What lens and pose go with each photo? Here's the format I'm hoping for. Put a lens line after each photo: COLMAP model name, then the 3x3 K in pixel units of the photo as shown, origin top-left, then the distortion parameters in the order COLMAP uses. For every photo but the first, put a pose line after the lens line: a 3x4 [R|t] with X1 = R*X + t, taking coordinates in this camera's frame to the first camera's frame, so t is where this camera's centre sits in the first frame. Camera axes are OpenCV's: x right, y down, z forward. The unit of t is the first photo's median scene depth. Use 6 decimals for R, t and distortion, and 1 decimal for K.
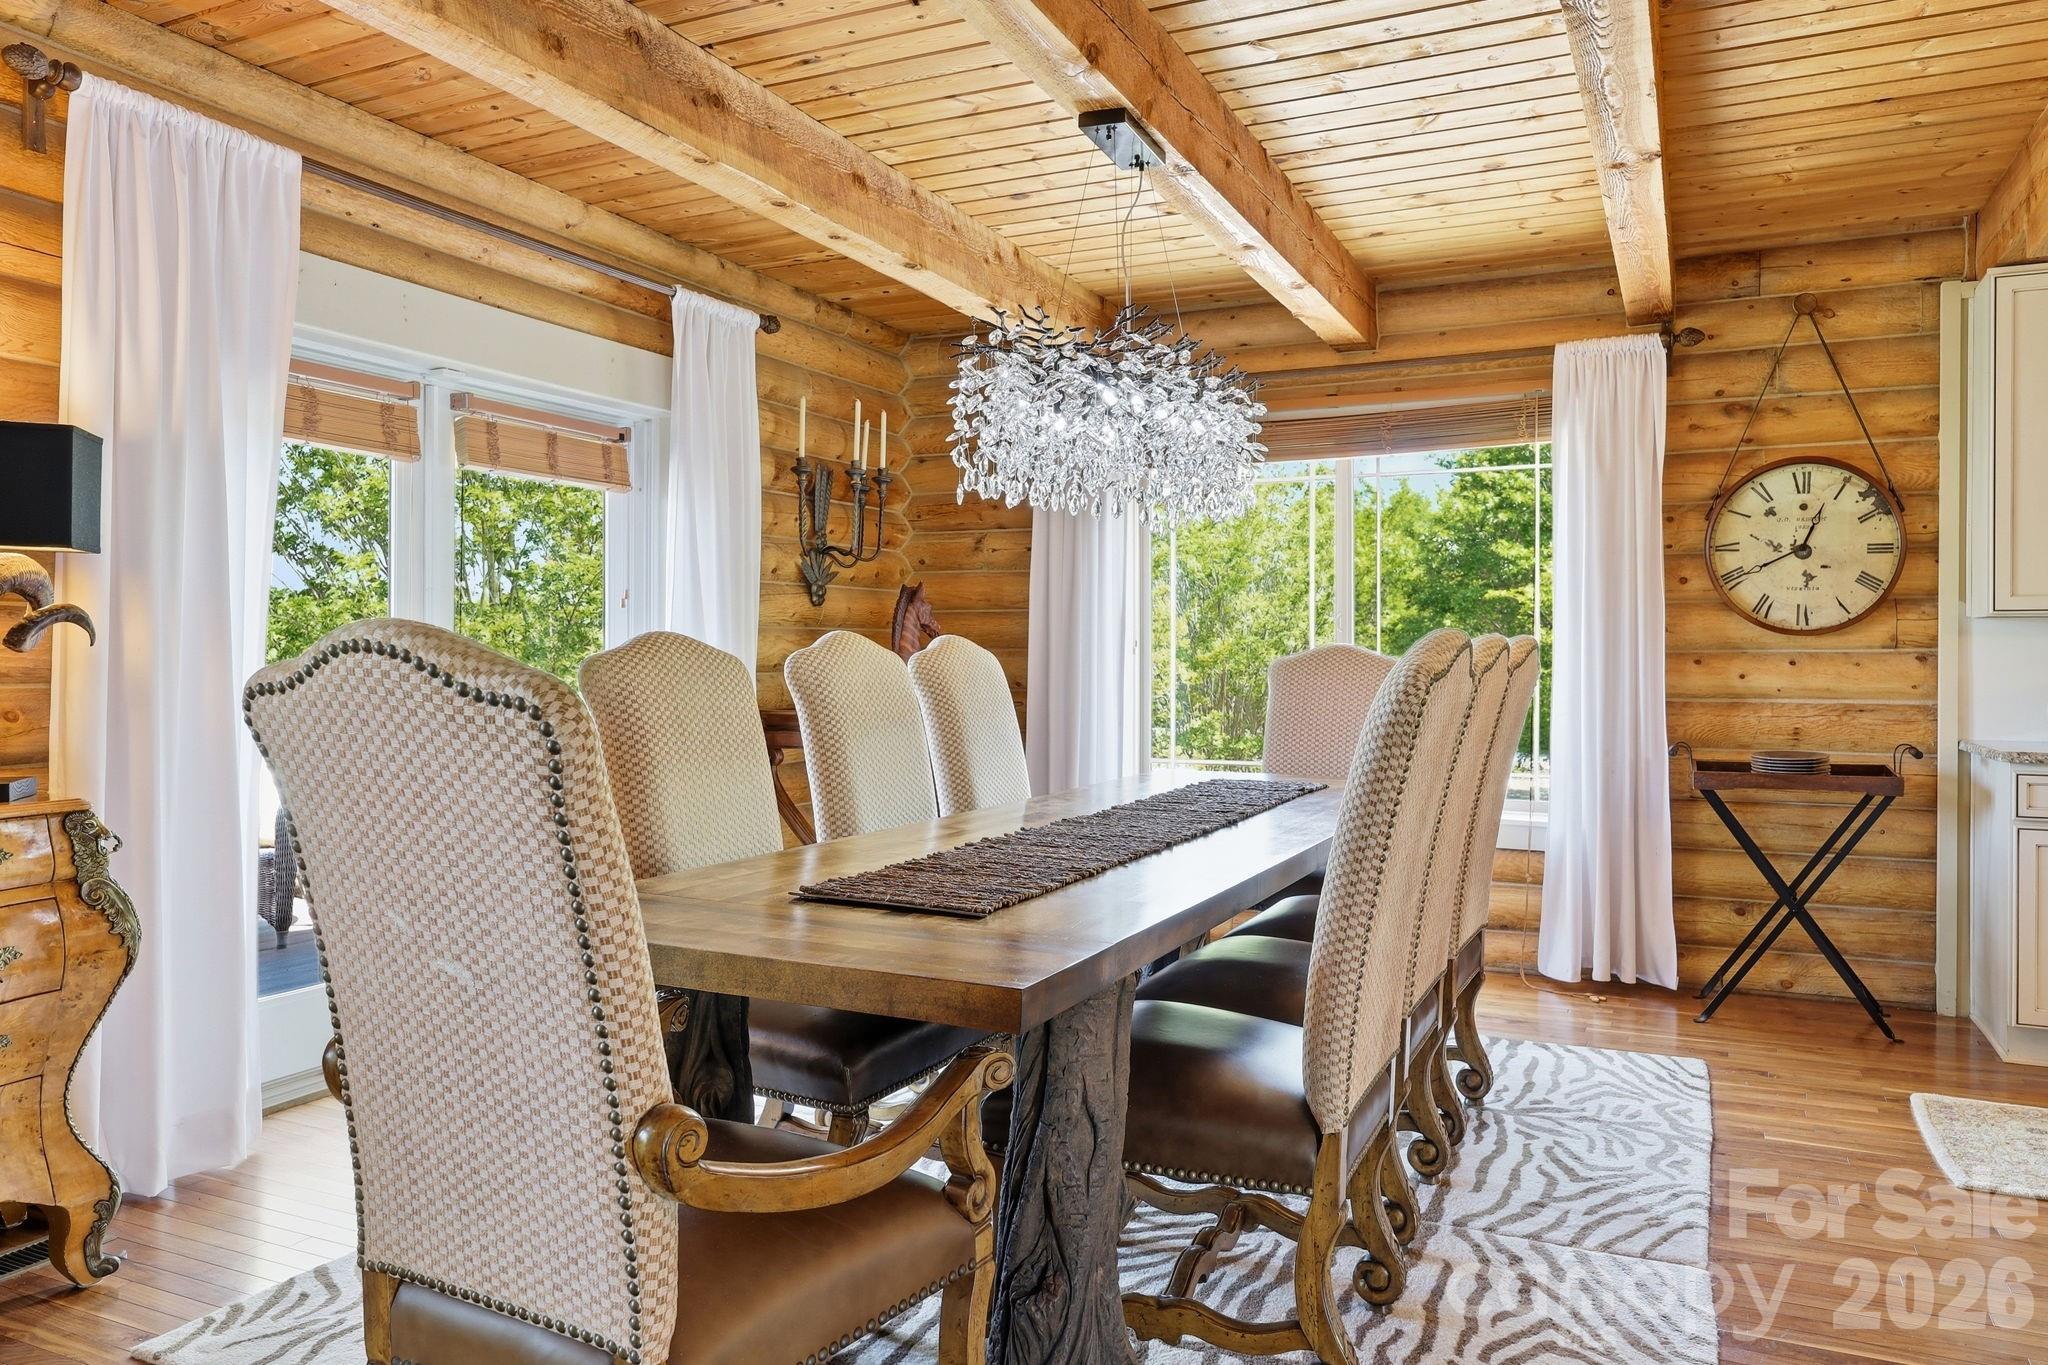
lens RADIAL K [[1413.9, 0, 1025.5], [0, 1413.9, 670.0], [0, 0, 1]] dist [-0.010606, -0.003007]
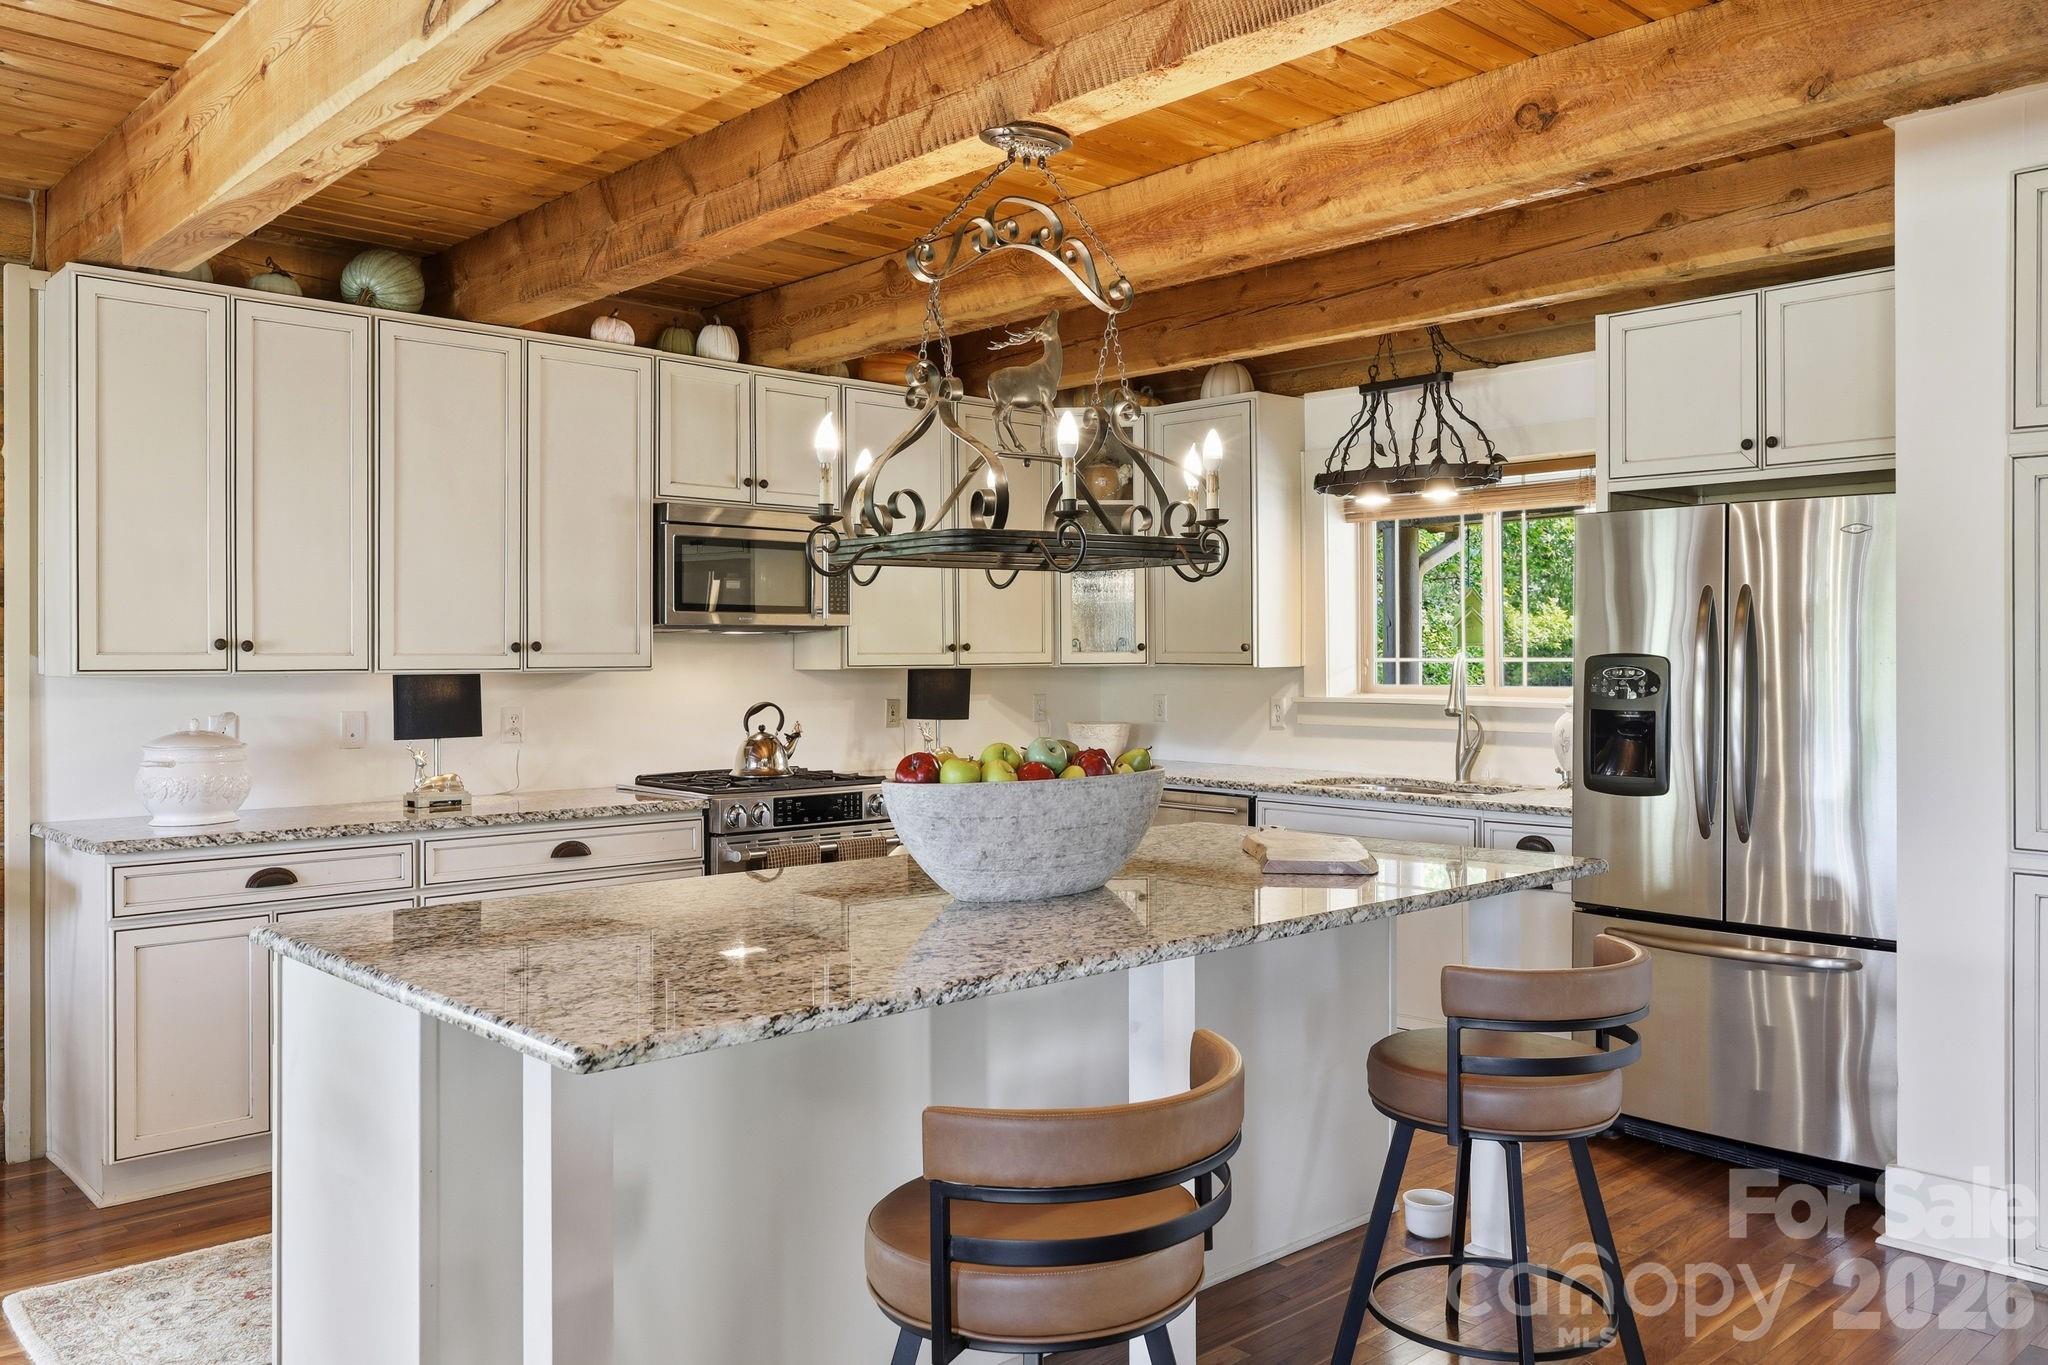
lens RADIAL K [[1567.3, 0, 1026.7], [0, 1567.3, 674.9], [0, 0, 1]] dist [0.009356, 0.005820]
pose [[0.364242, -0.002259, 0.931302, 0.016072], [0.005000, 0.999987, 0.000470, -0.035574], [-0.931291, 0.004485, 0.364248, 0.119925]]
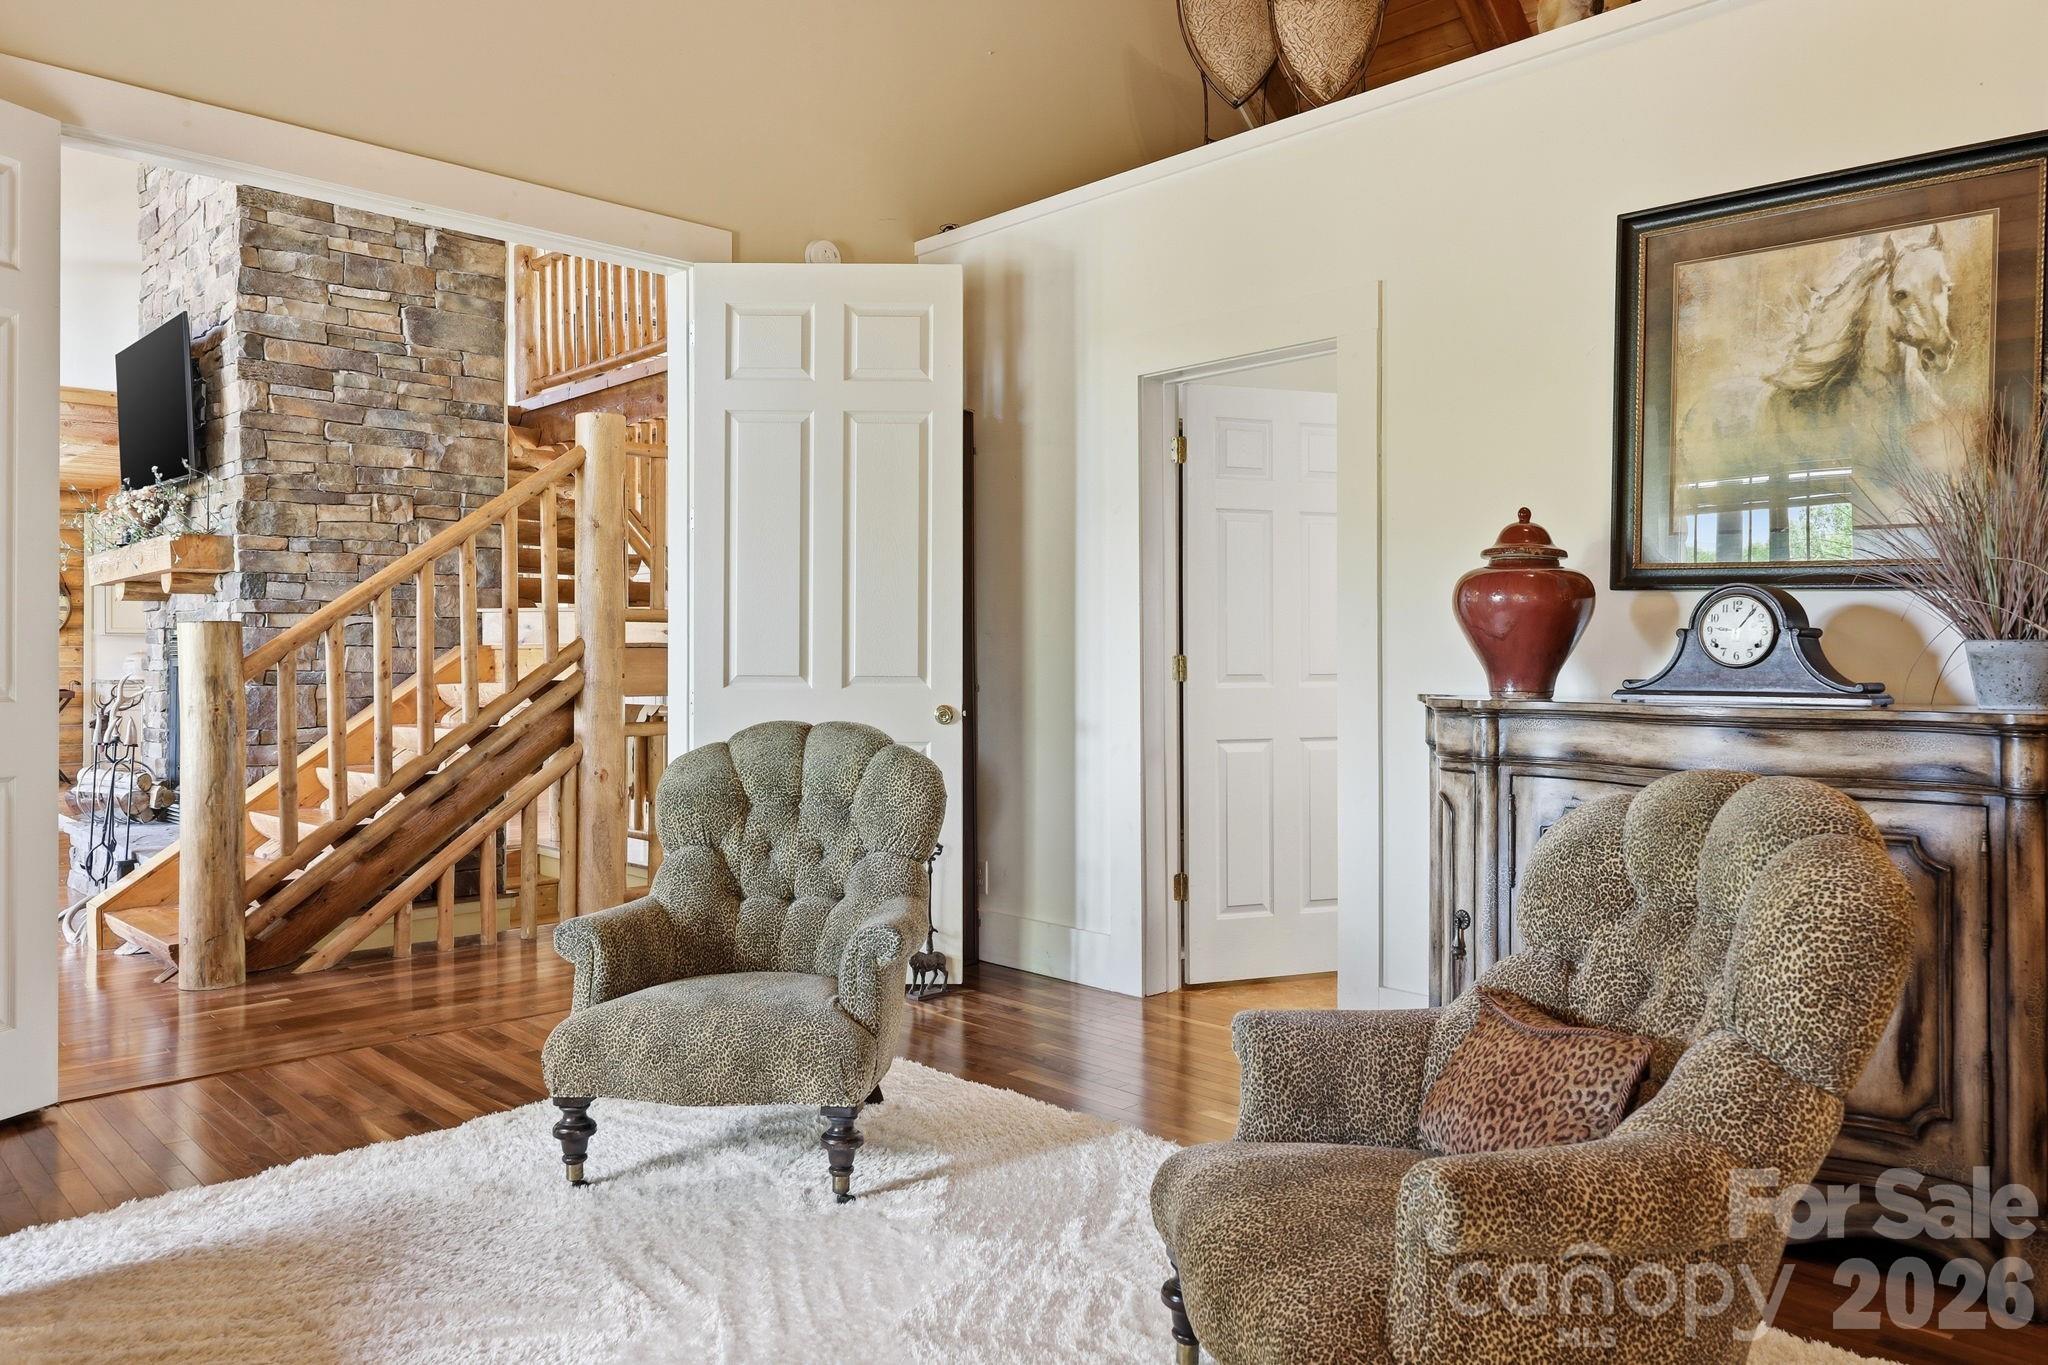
lens RADIAL K [[1413.9, 0, 1023.7], [0, 1413.9, 678.9], [0, 0, 1]] dist [-0.010606, -0.003007]
pose [[0.349868, -0.001367, 0.936798, -1.278771], [0.002909, 0.999996, 0.000373, 0.052879], [-0.936795, 0.002595, 0.349870, -1.673760]]
